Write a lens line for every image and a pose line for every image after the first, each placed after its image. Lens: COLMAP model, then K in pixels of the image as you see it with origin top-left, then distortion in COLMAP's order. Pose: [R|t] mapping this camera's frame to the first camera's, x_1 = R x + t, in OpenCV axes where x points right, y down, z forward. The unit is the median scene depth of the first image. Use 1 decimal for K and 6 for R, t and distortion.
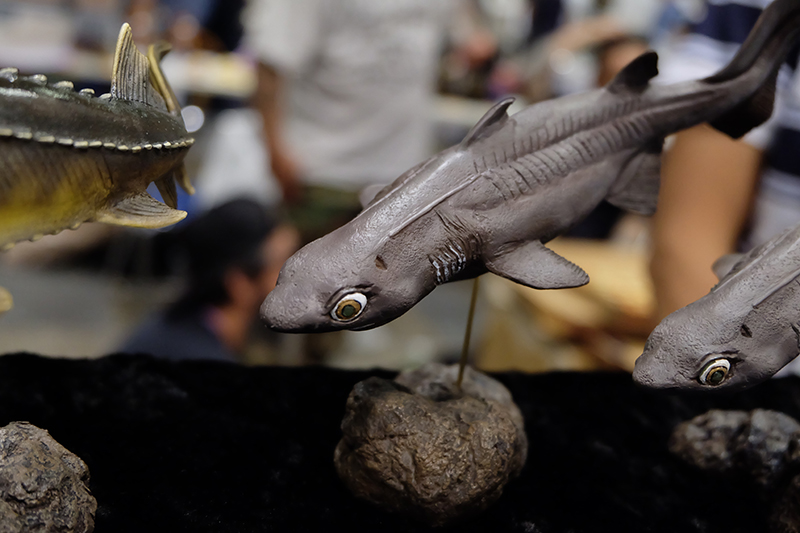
lens RADIAL K [[1097.7, 0, 398.8], [0, 1097.7, 270.5], [0, 0, 1]] dist [-0.043255, 0.000000]
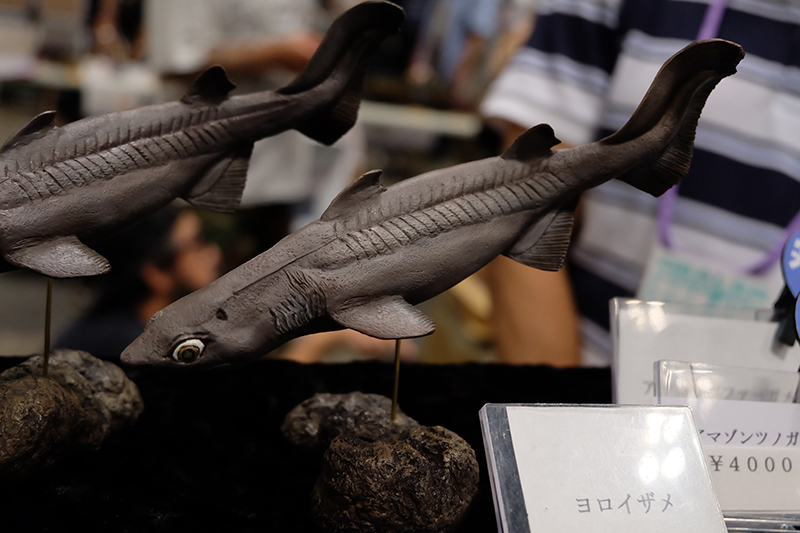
lens RADIAL K [[1097.7, 0, 400.0], [0, 1097.7, 262.1], [0, 0, 1]] dist [-0.043255, 0.000000]
pose [[0.999937, -0.004695, -0.010174, 0.480299], [0.004553, 0.999892, -0.013991, 0.016801], [0.010238, 0.013943, 0.999850, -0.119481]]
